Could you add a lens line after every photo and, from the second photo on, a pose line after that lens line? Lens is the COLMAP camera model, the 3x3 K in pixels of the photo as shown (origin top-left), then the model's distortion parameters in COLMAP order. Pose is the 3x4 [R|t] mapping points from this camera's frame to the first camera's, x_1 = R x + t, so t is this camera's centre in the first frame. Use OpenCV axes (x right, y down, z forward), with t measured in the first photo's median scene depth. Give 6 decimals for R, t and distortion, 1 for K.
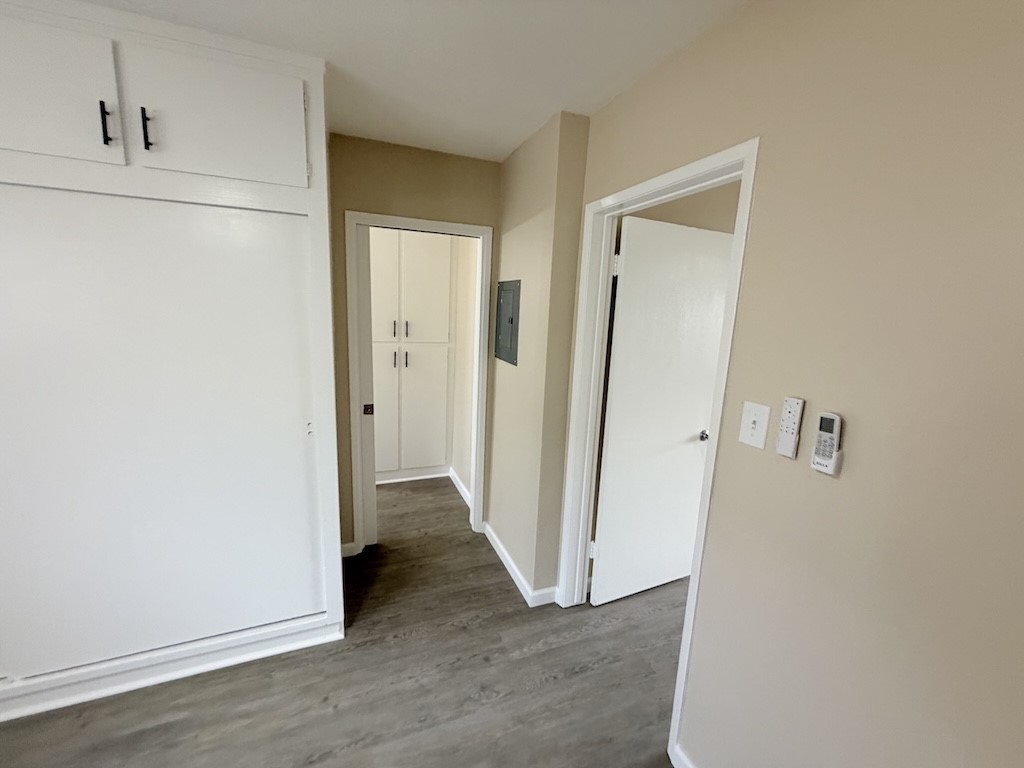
lens RADIAL K [[405.3, 0, 509.1], [0, 405.3, 384.2], [0, 0, 1]] dist [-0.000387, 0.000343]
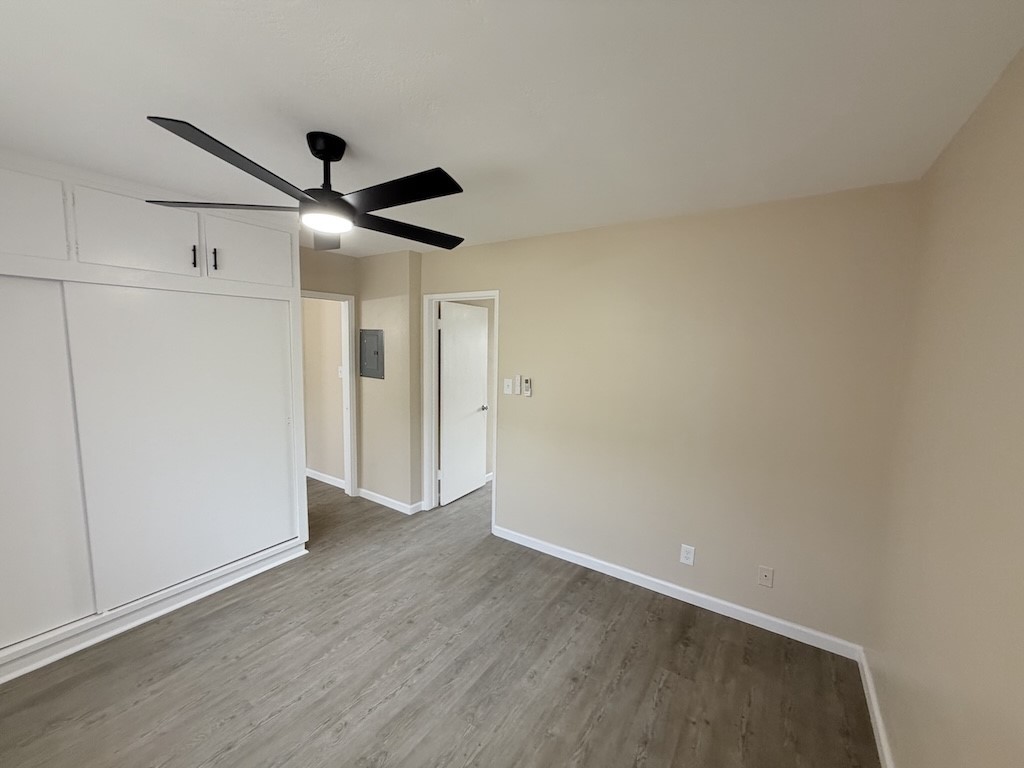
lens RADIAL K [[405.3, 0, 507.8], [0, 405.3, 384.0], [0, 0, 1]] dist [-0.000387, 0.000343]
pose [[0.829802, -0.079199, 0.552410, -0.522083], [0.112946, 0.993227, -0.027263, 0.083949], [-0.546509, 0.085015, 0.833127, -0.741620]]
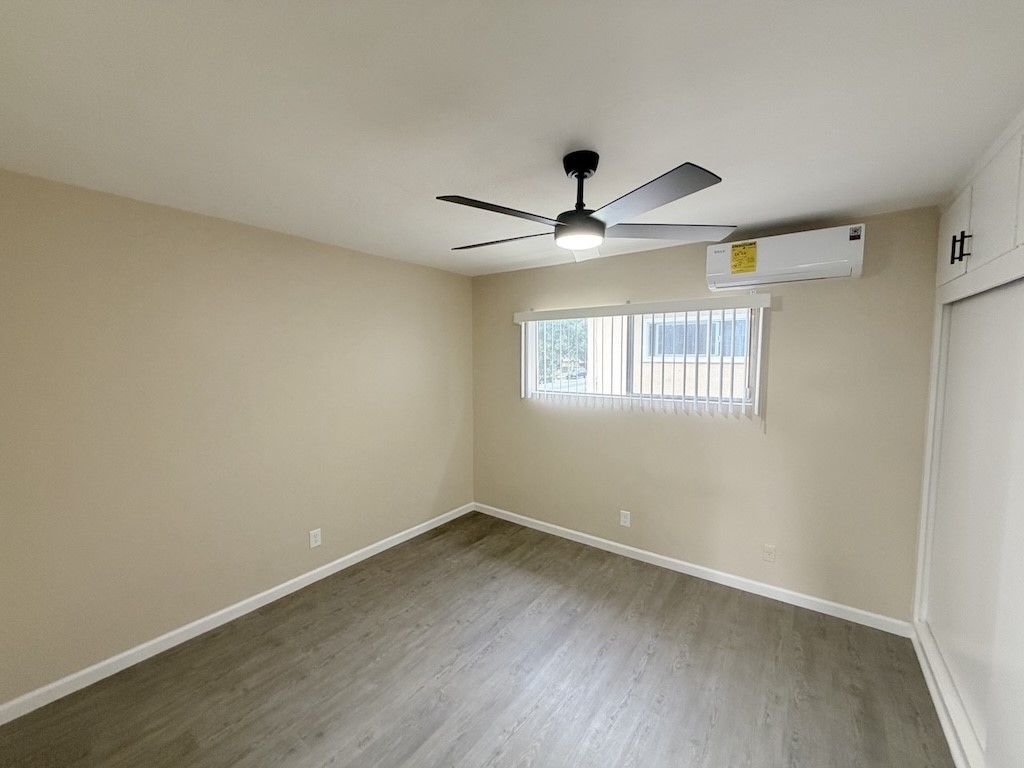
lens RADIAL K [[405.3, 0, 504.4], [0, 405.3, 383.4], [0, 0, 1]] dist [-0.000387, 0.000343]
pose [[-0.854946, -0.001507, -0.518714, 0.169699], [-0.126398, 0.970458, 0.205511, -0.153688], [0.503081, 0.241265, -0.829880, 0.696439]]
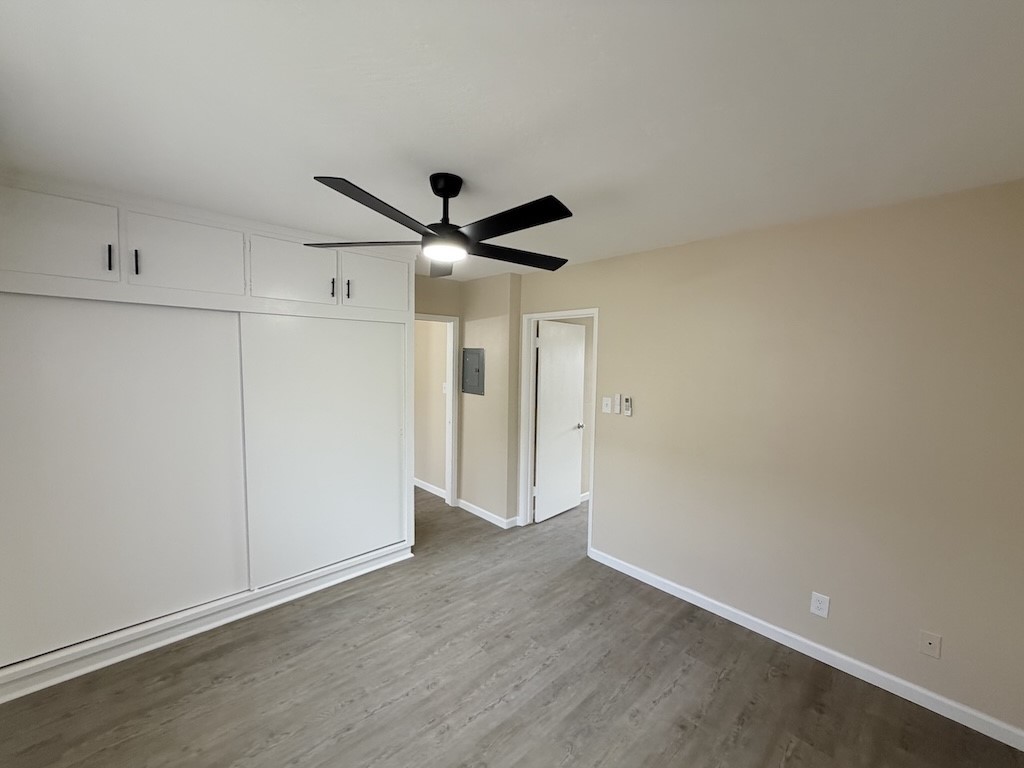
lens RADIAL K [[405.3, 0, 508.5], [0, 405.3, 384.2], [0, 0, 1]] dist [-0.000387, 0.000343]
pose [[0.932343, -0.046610, 0.358557, -0.548939], [0.084258, 0.992363, -0.090094, 0.078945], [-0.351619, 0.114209, 0.929150, -0.739464]]
